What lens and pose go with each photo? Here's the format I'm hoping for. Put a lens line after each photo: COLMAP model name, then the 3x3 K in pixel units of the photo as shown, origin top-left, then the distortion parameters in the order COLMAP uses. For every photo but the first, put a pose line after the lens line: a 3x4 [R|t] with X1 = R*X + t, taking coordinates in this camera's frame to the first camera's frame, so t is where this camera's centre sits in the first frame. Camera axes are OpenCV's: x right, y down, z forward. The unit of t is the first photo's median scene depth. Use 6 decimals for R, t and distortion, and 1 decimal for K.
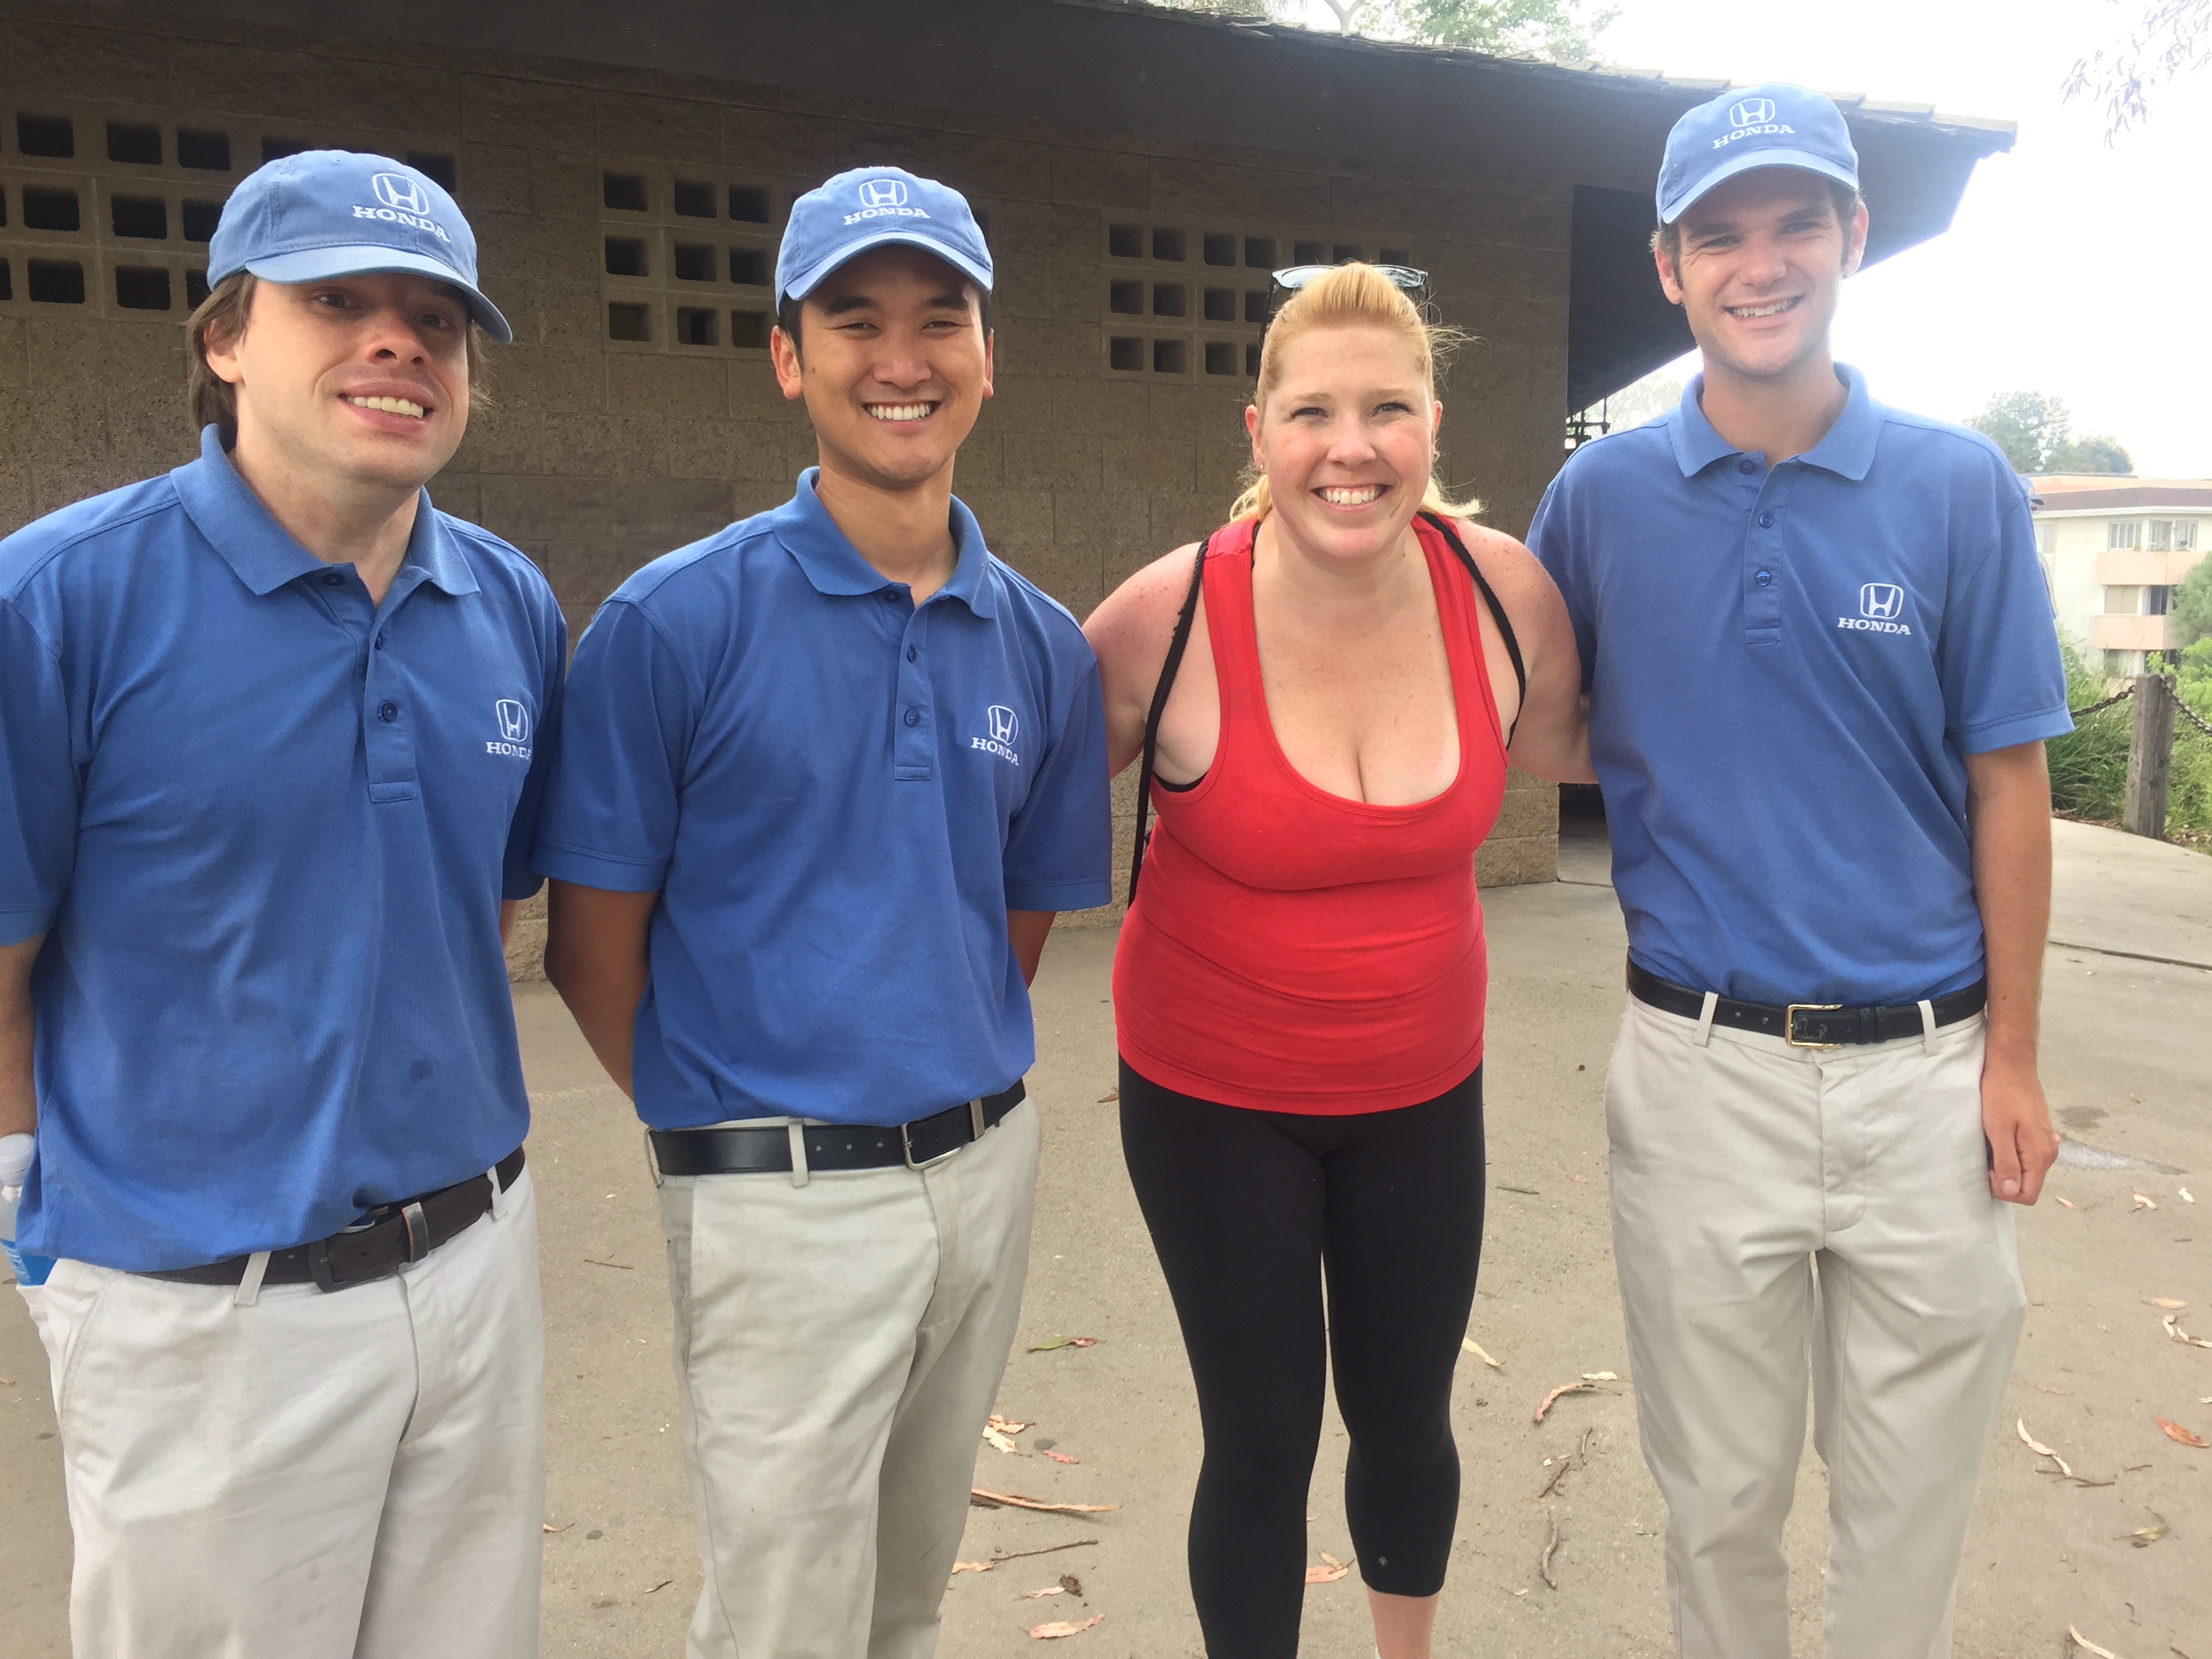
lens RADIAL K [[1871.4, 0, 1060.9], [0, 1871.4, 838.8], [0, 0, 1]] dist [0.122973, -0.170765]
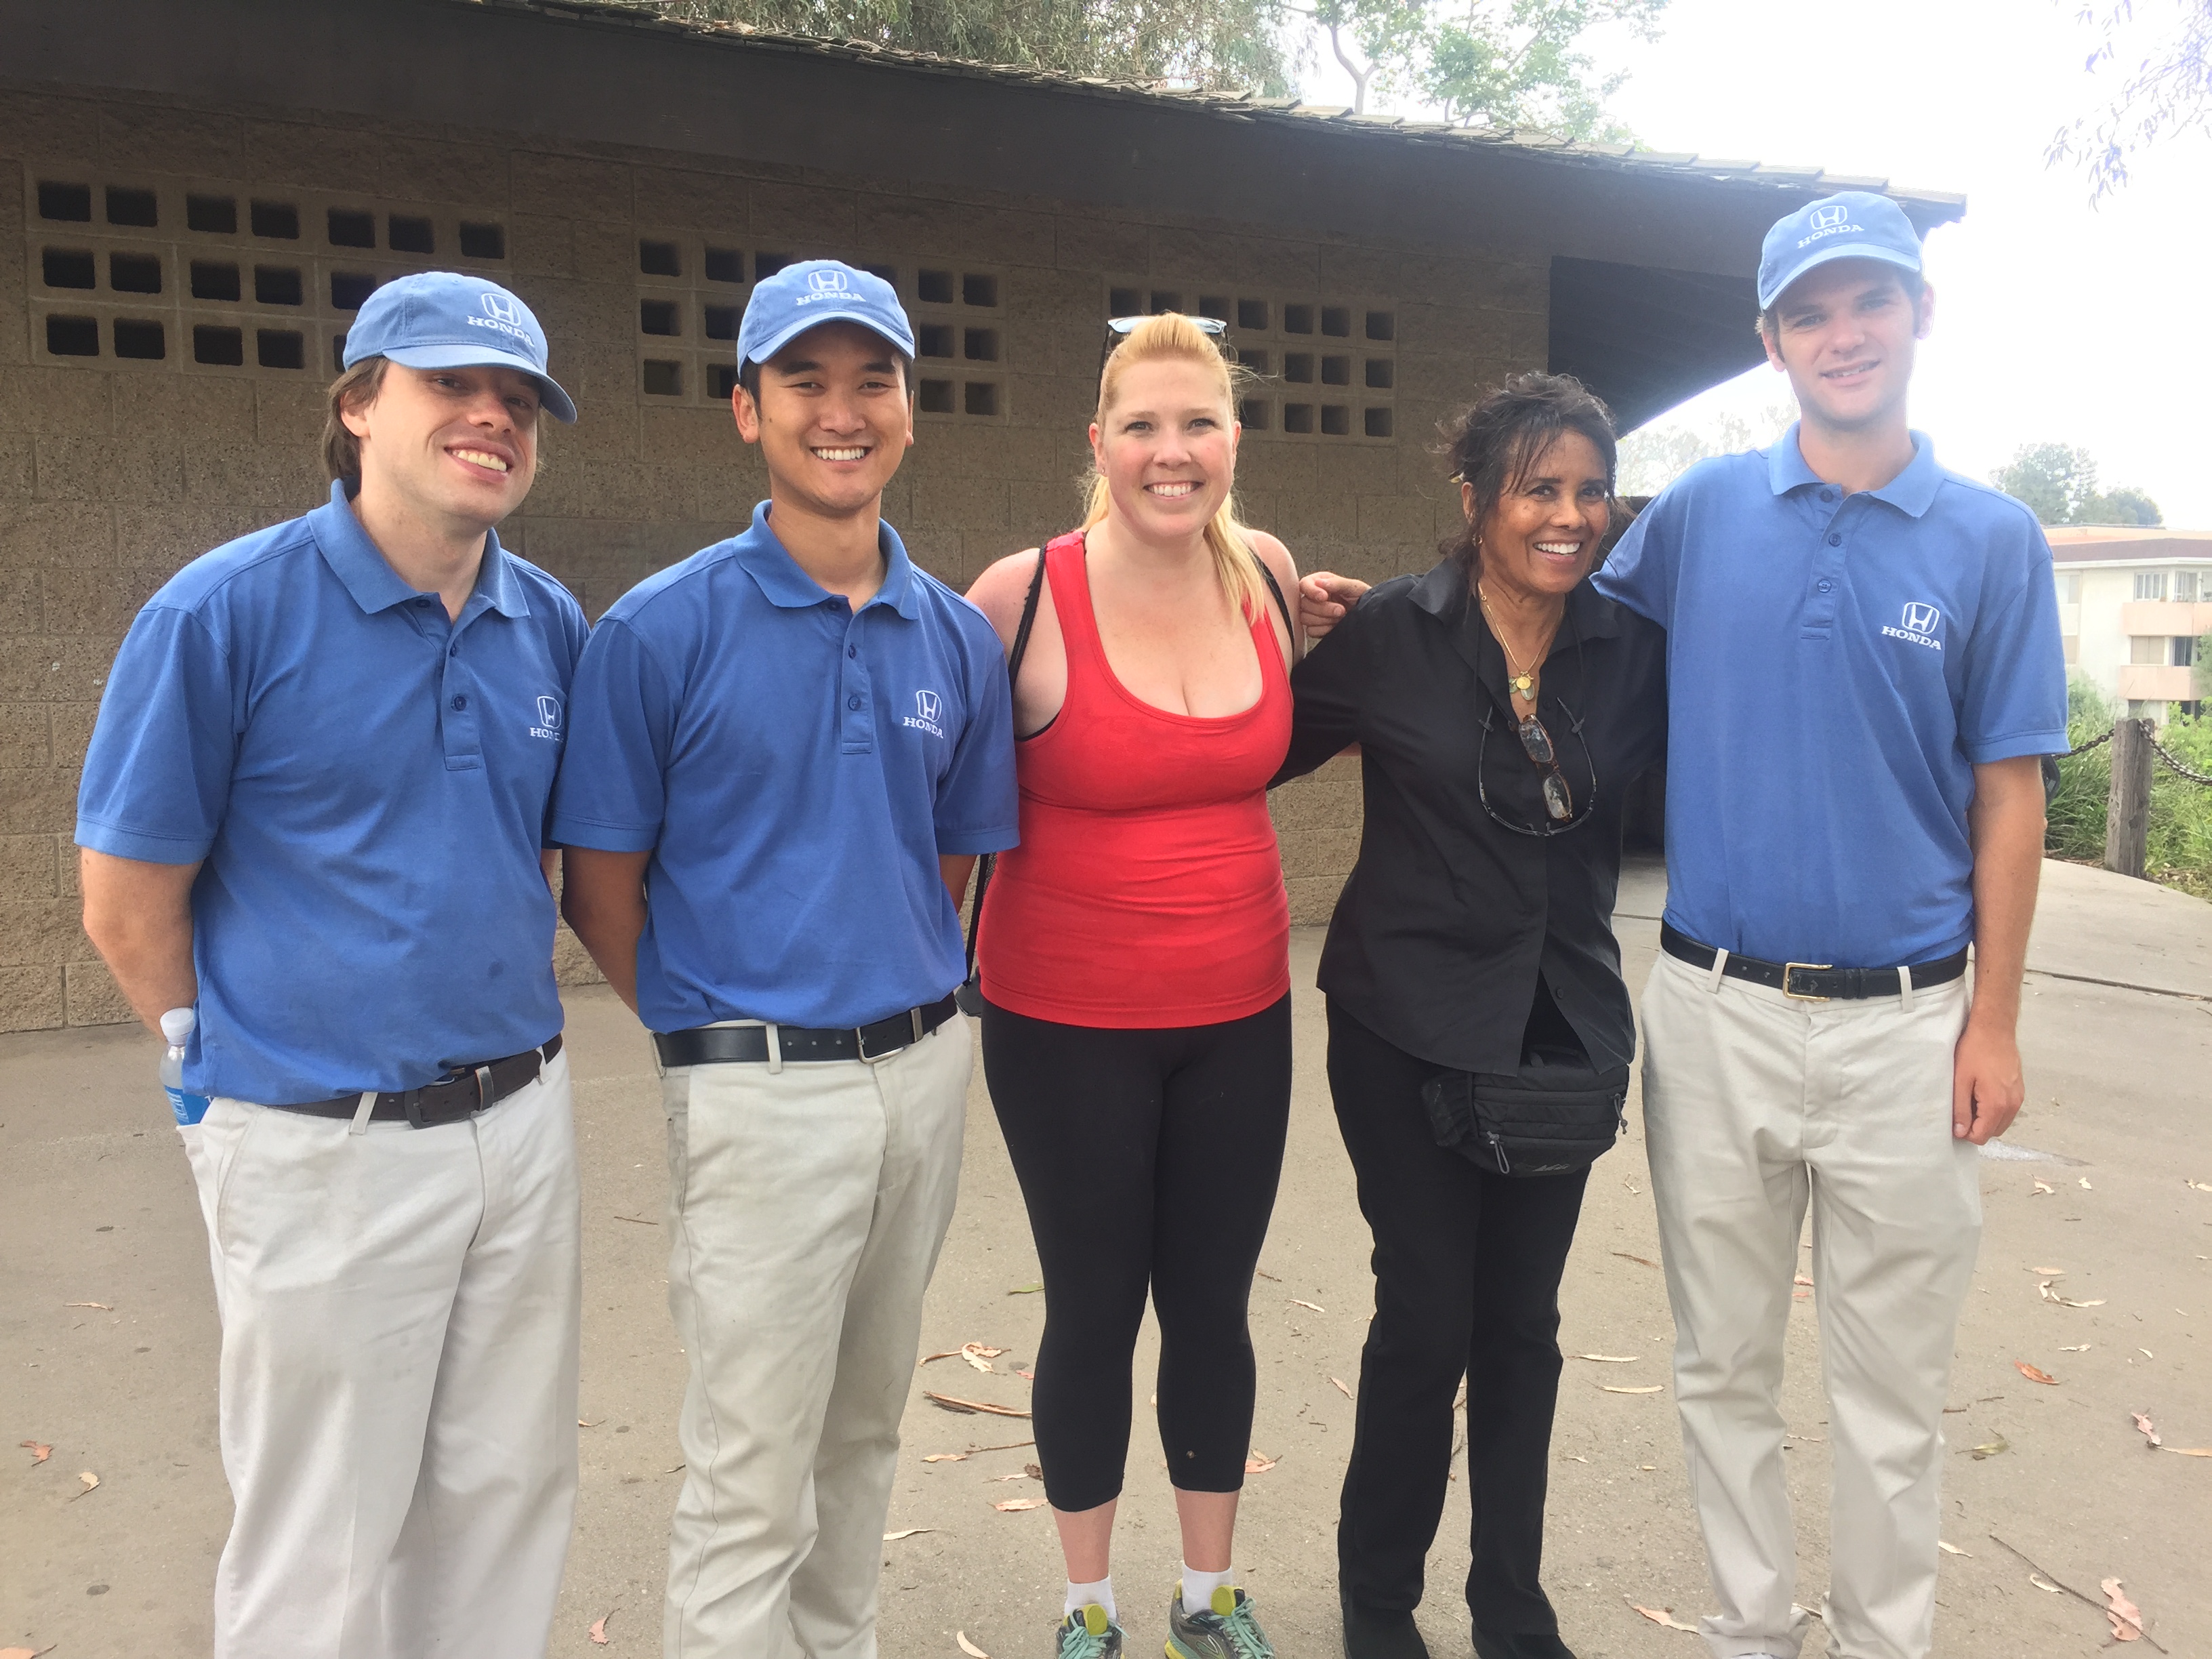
lens RADIAL K [[1866.3, 0, 1097.8], [0, 1866.3, 869.0], [0, 0, 1]] dist [0.094403, -0.122668]
pose [[0.999981, 0.005956, 0.001669, 0.075270], [-0.005946, 0.999964, -0.006058, 0.048732], [-0.001705, 0.006048, 0.999980, -0.274249]]
